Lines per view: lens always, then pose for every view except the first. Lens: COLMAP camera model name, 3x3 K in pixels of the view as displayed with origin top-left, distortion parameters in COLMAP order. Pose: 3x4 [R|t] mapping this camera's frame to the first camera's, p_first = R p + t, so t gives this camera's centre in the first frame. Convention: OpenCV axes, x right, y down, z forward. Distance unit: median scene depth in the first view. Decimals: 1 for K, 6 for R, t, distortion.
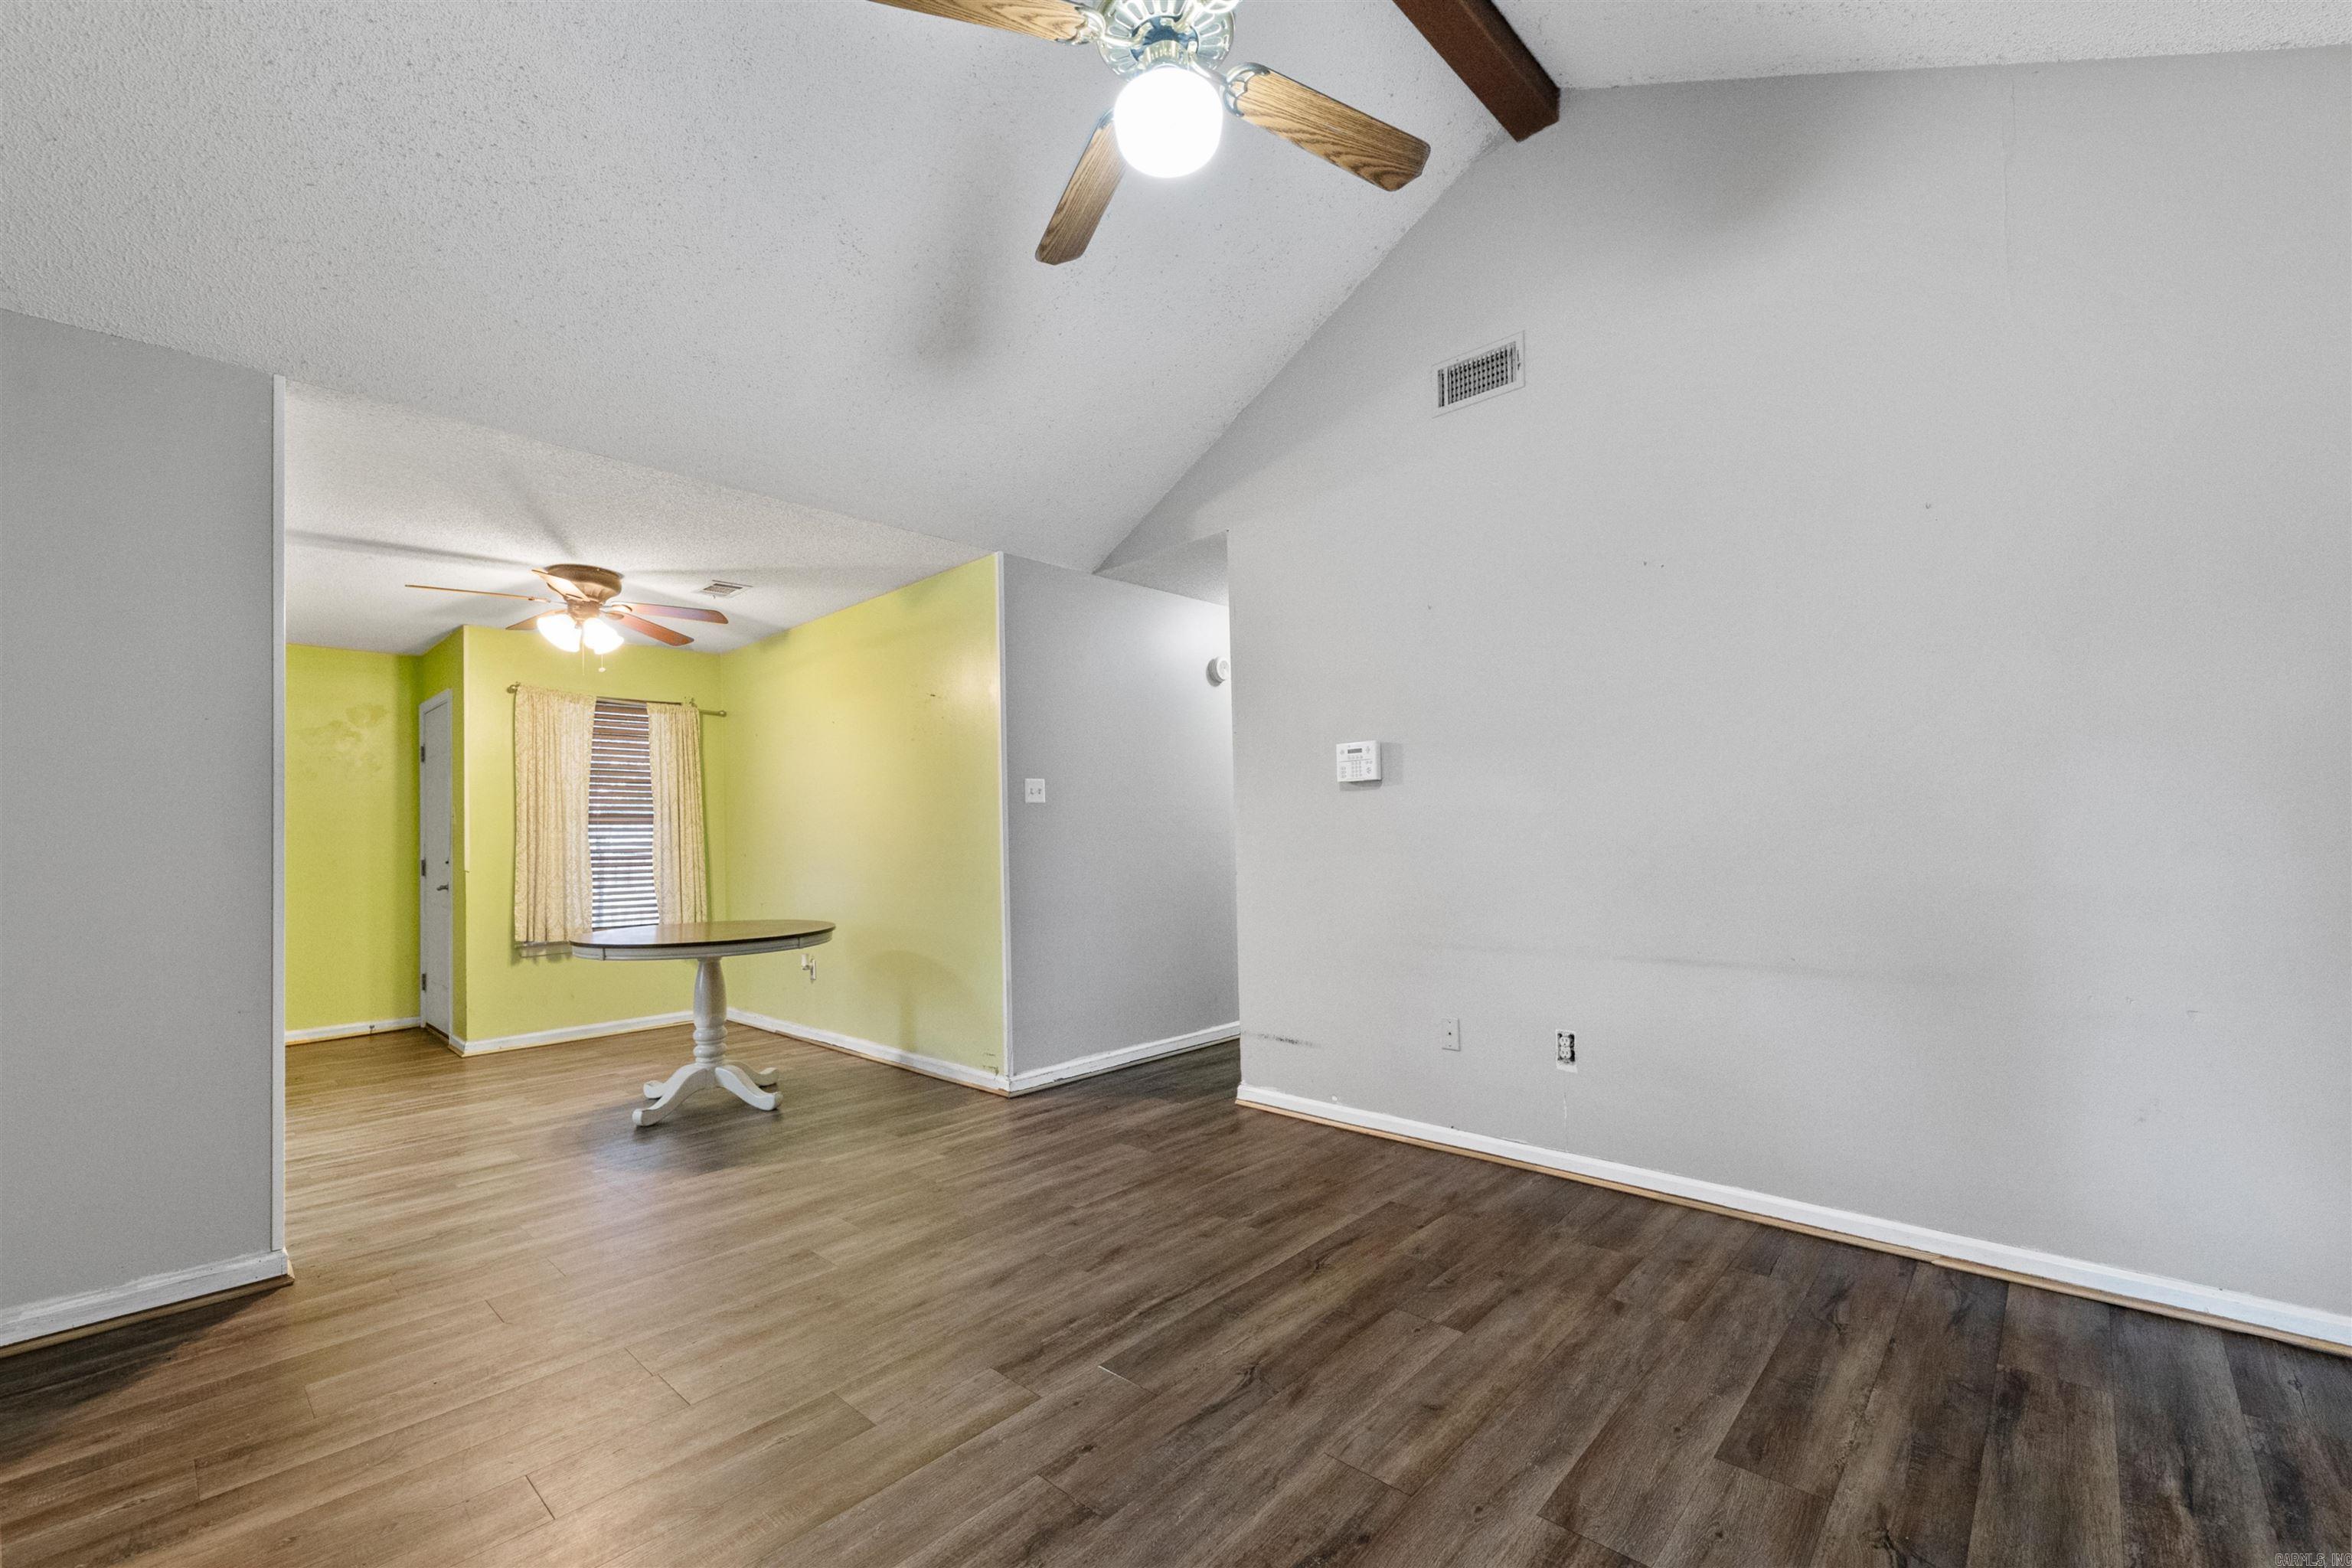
lens RADIAL K [[970.9, 0, 1175.2], [0, 970.9, 806.1], [0, 0, 1]] dist [0.003529, -0.003026]
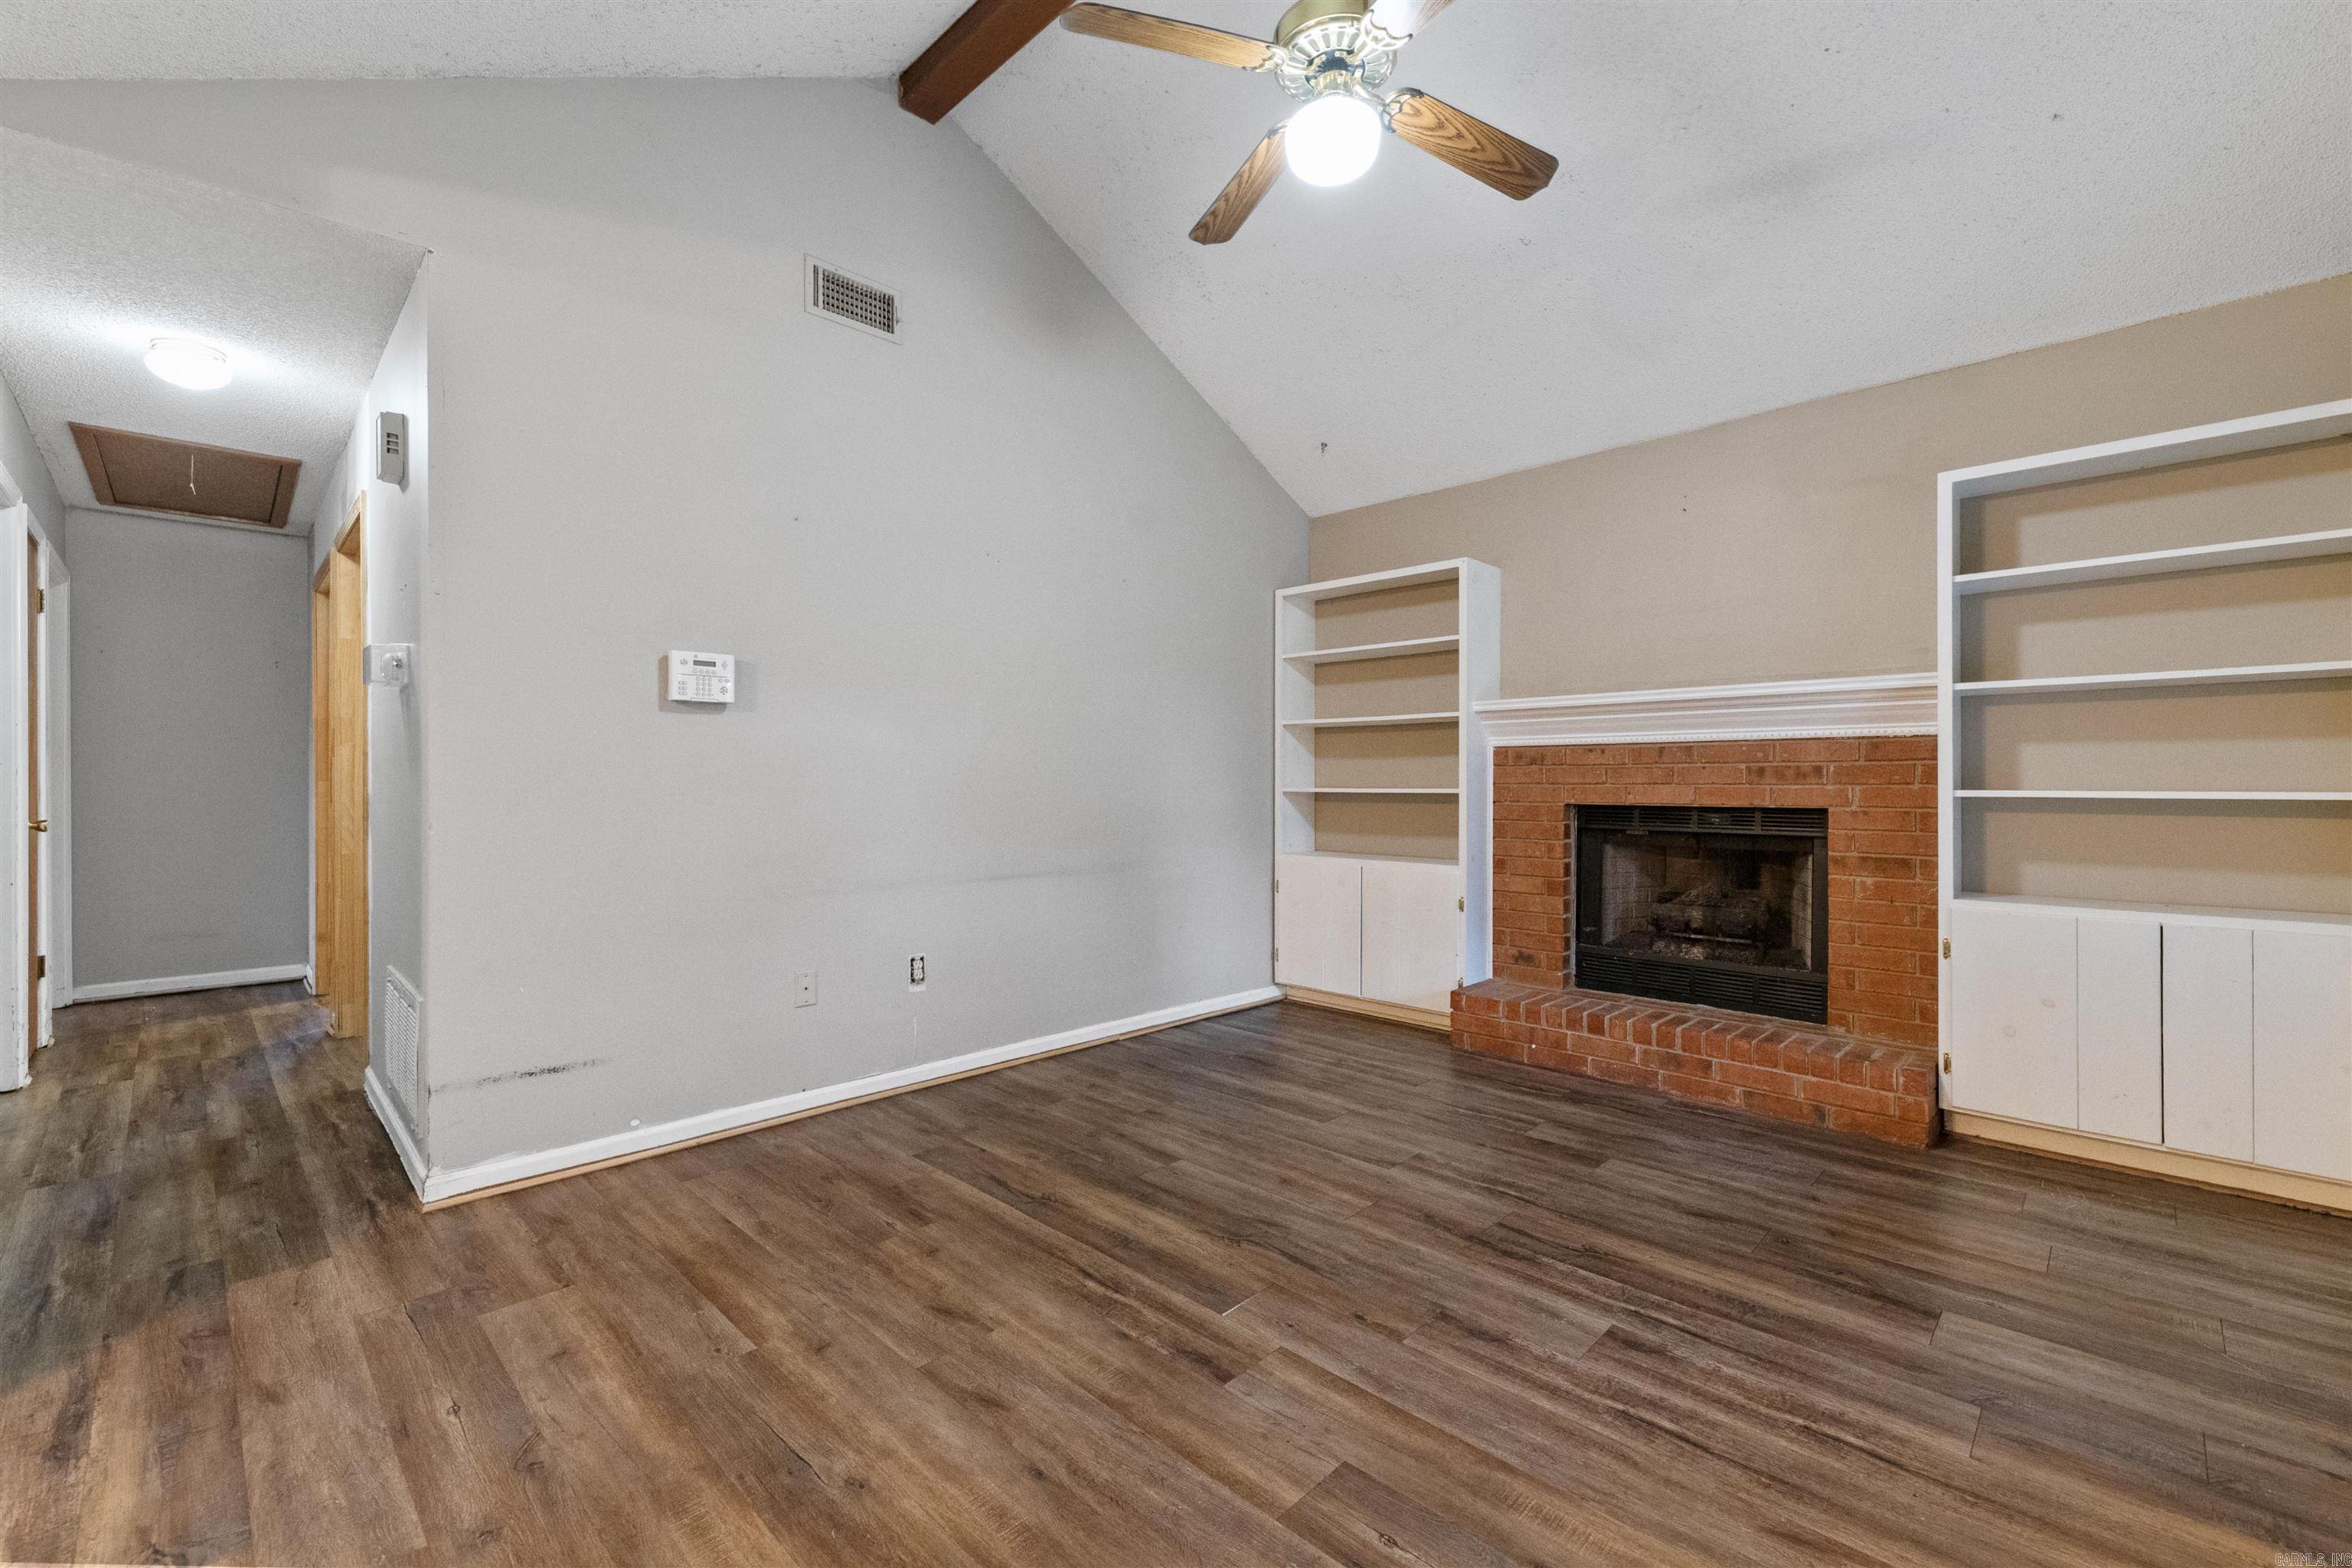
lens RADIAL K [[970.9, 0, 1188.9], [0, 970.9, 776.8], [0, 0, 1]] dist [0.003529, -0.003026]
pose [[0.018350, 0.025758, 0.999500, -0.711284], [-0.033673, 0.999117, -0.025130, 0.050067], [-0.999264, -0.033195, 0.019202, 0.701974]]
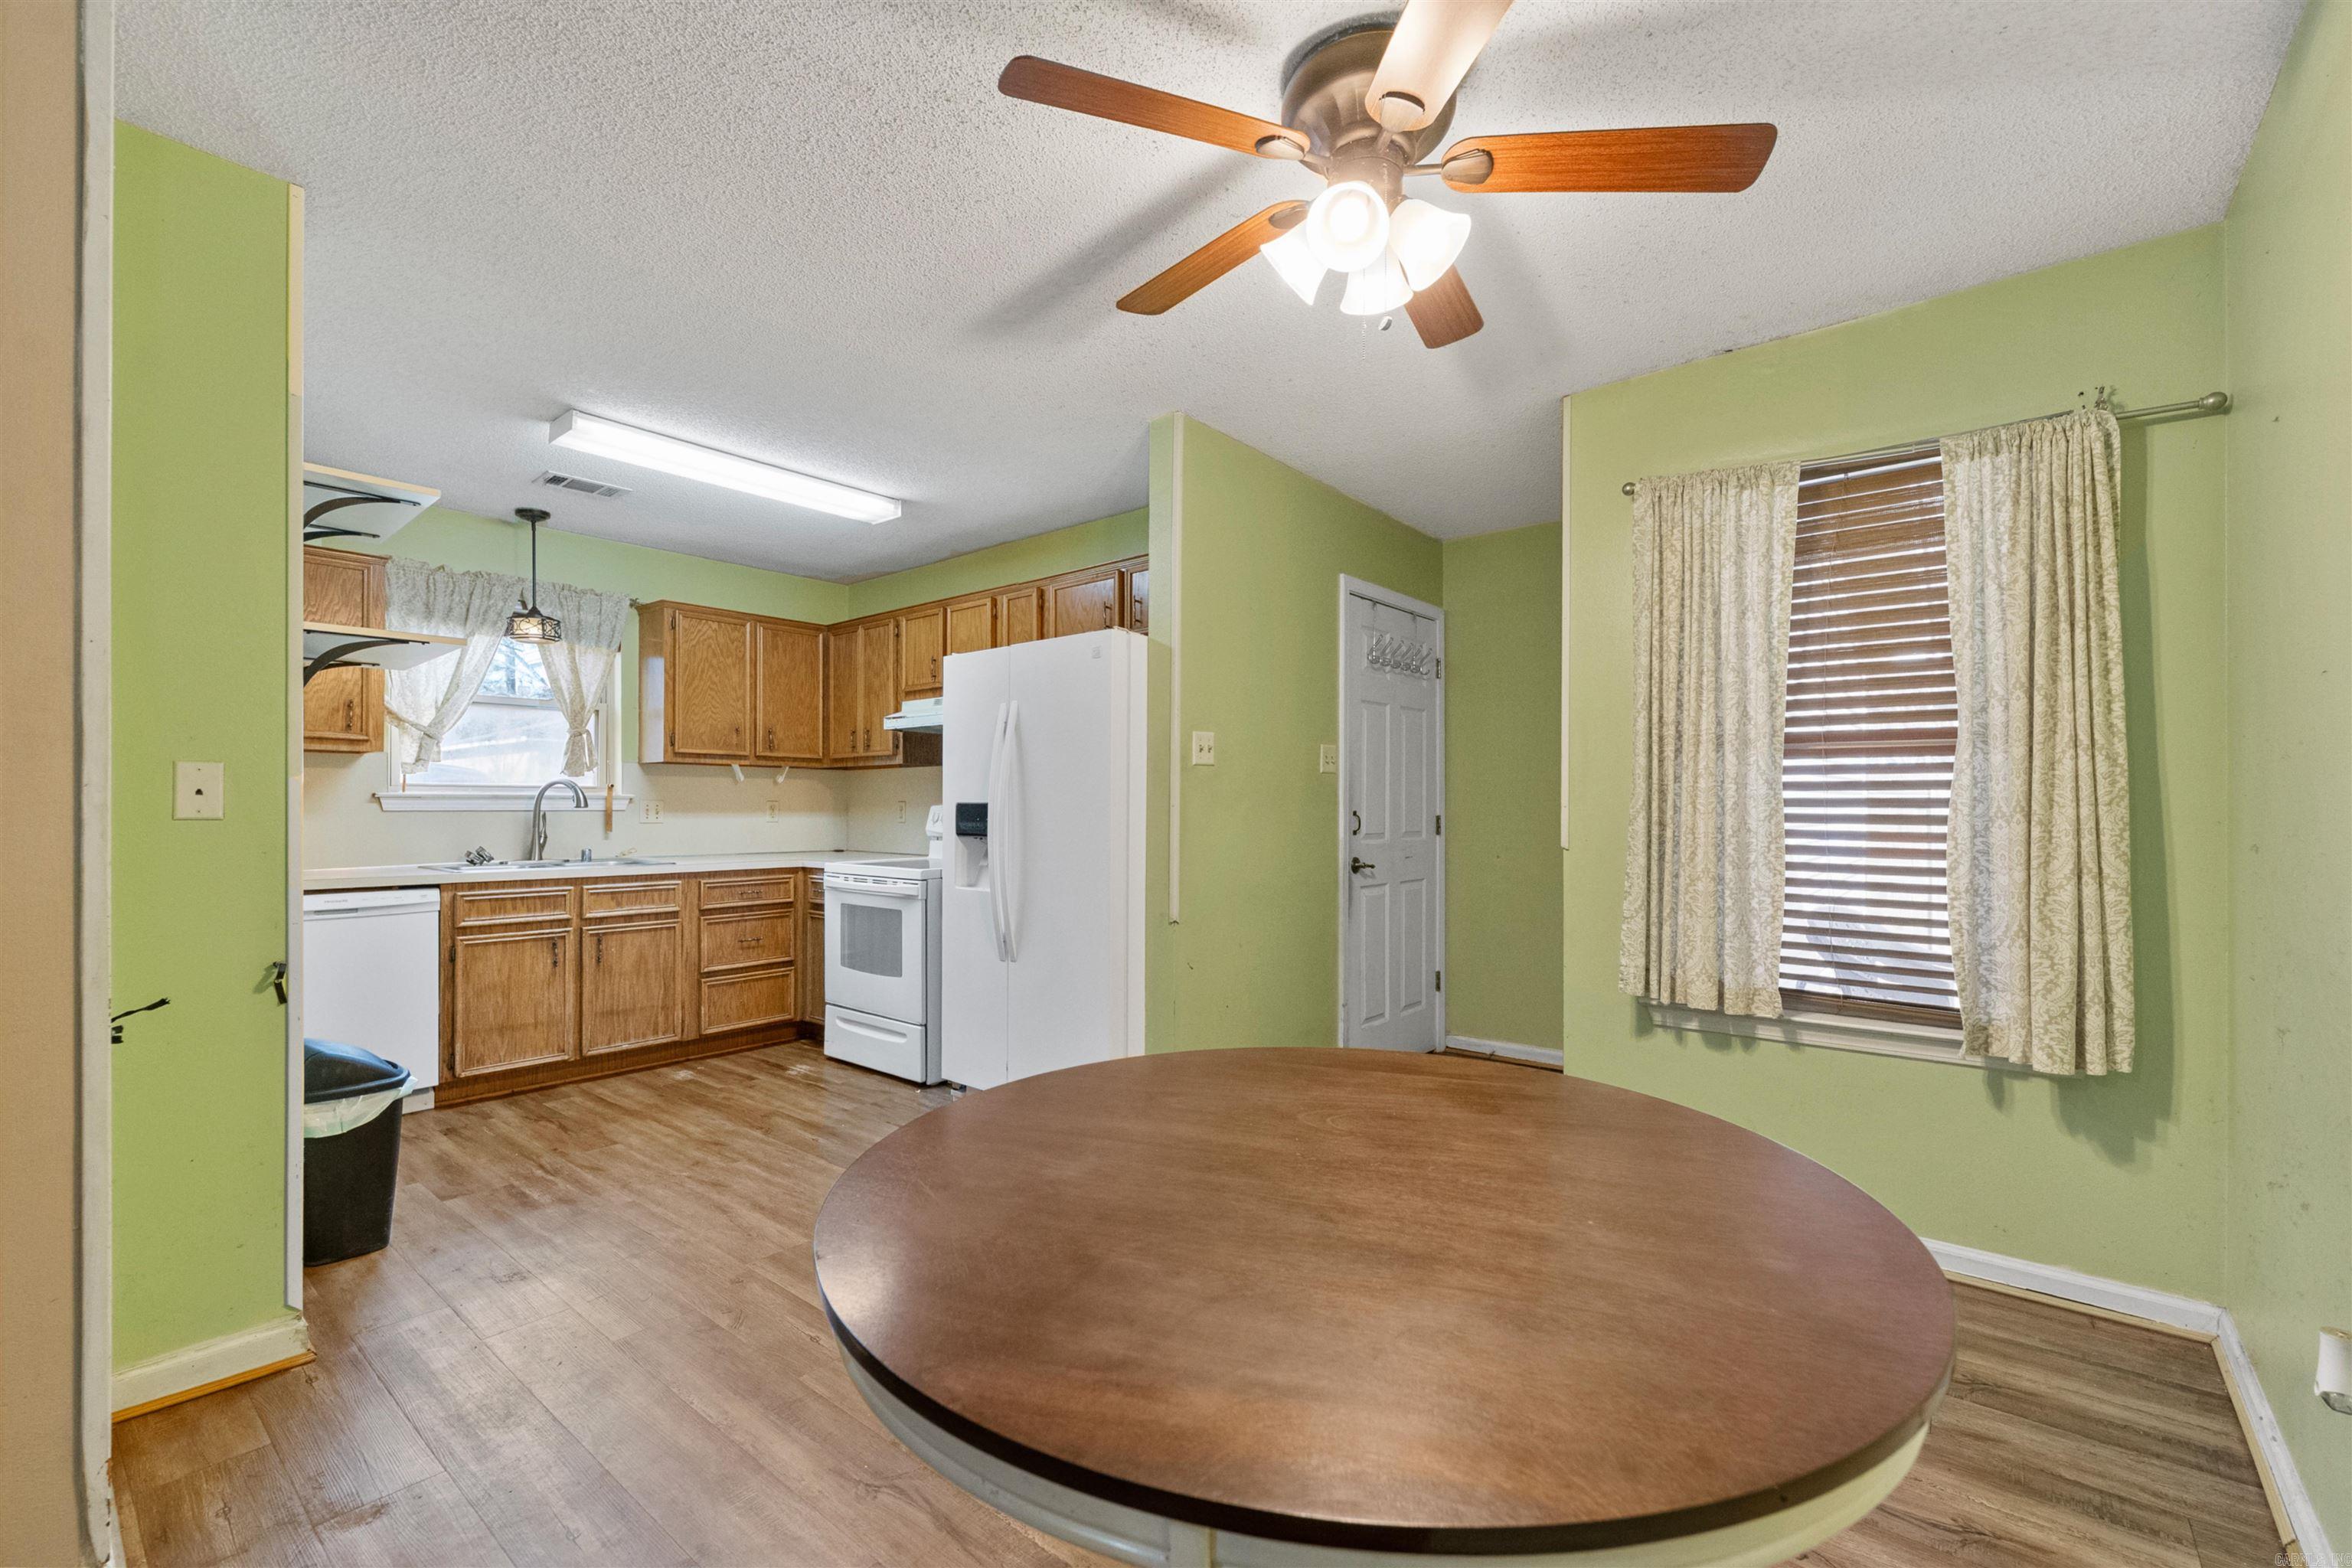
lens RADIAL K [[970.9, 0, 1189.7], [0, 970.9, 815.0], [0, 0, 1]] dist [0.003529, -0.003026]
pose [[0.068643, 0.029102, -0.997217, -0.349861], [0.029637, 0.999074, 0.031196, 0.043380], [0.997201, -0.031696, 0.067717, 1.341271]]
